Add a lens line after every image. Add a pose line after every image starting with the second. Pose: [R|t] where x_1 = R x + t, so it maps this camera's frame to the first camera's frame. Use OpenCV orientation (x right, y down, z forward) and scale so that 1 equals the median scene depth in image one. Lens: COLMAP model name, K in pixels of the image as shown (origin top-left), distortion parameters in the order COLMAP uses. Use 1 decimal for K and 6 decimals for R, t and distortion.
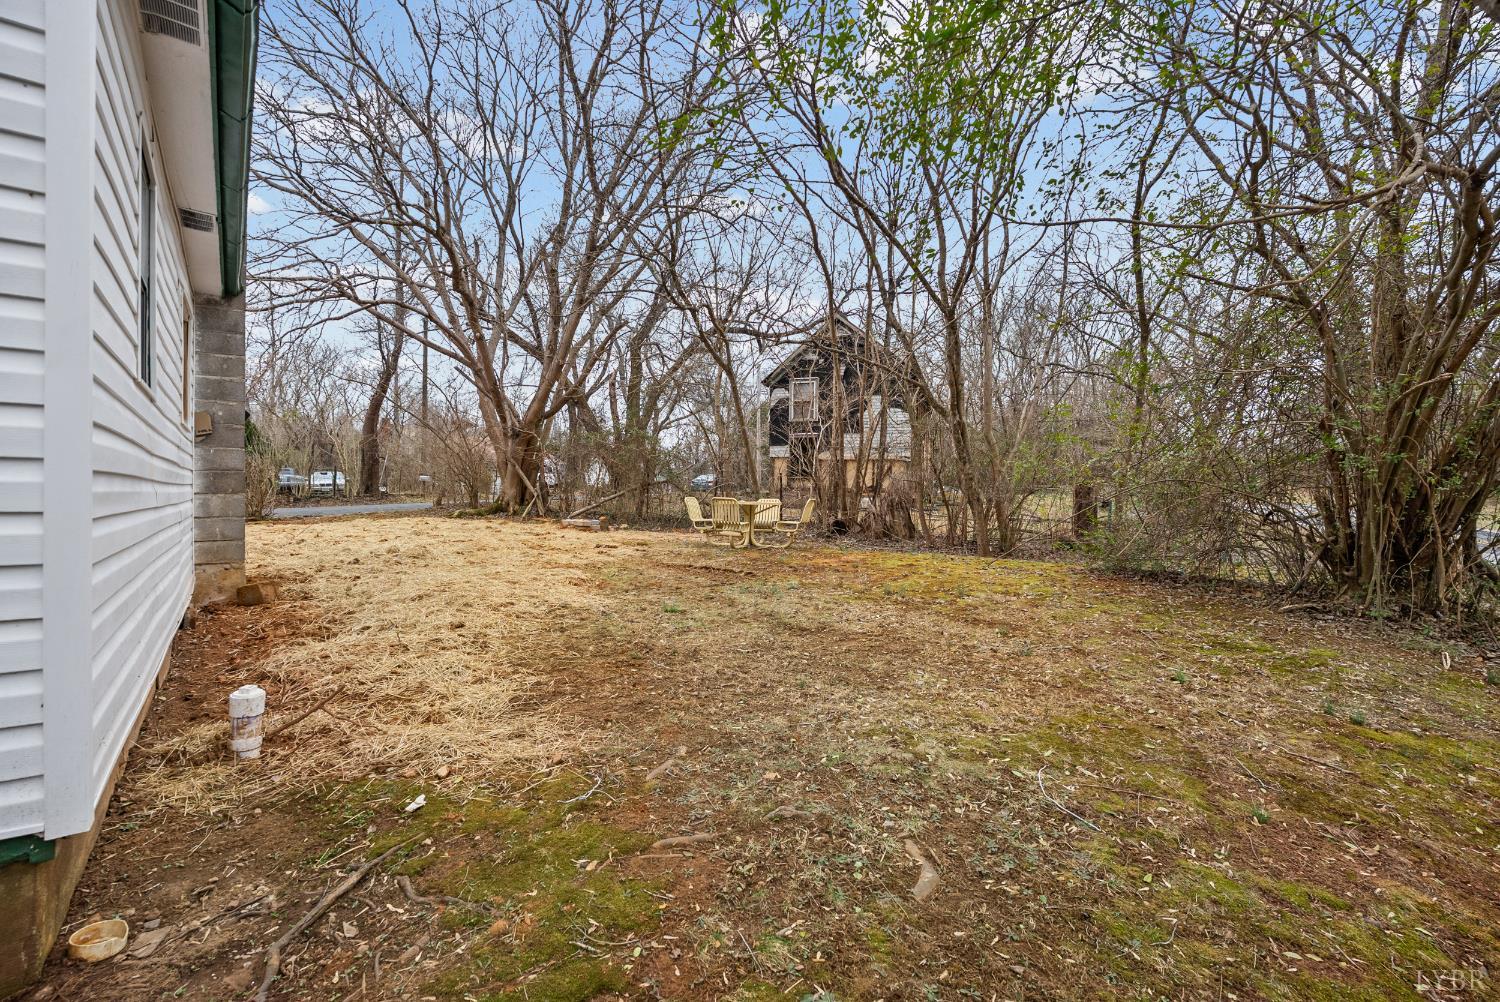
lens RADIAL K [[673.9, 0, 748.5], [0, 673.9, 495.4], [0, 0, 1]] dist [-0.004294, -0.000298]
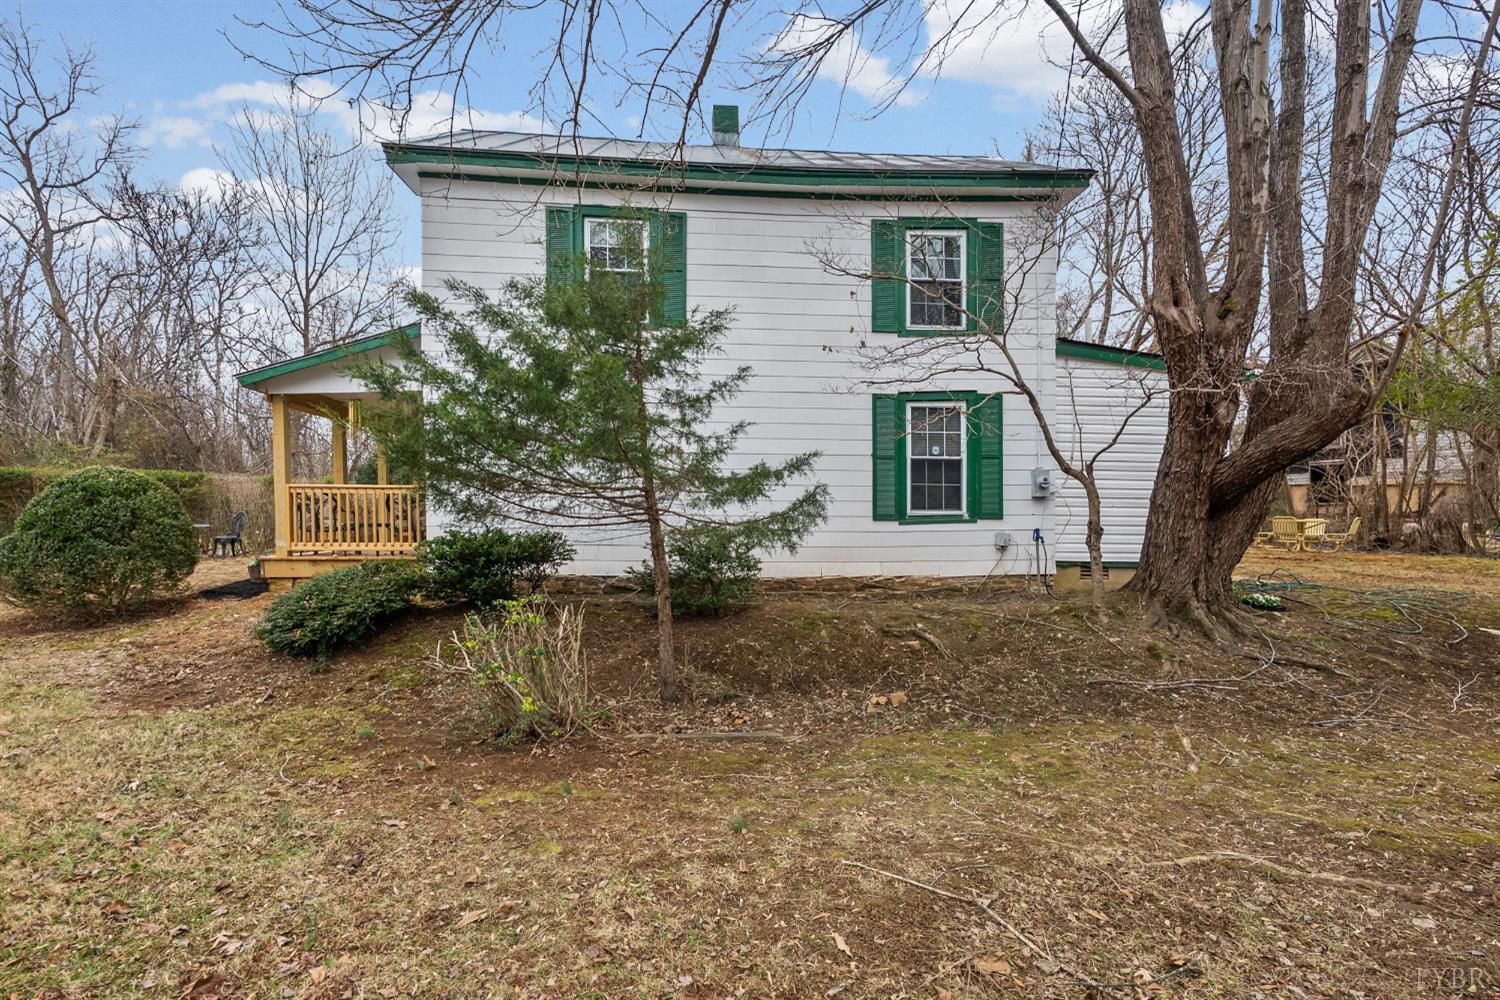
lens RADIAL K [[673.9, 0, 752.6], [0, 673.9, 500.2], [0, 0, 1]] dist [-0.004294, -0.000298]
pose [[0.821795, -0.010171, -0.569692, -0.109576], [-0.005644, 0.999646, -0.025988, 0.007475], [0.569755, 0.024572, 0.821447, -0.661780]]
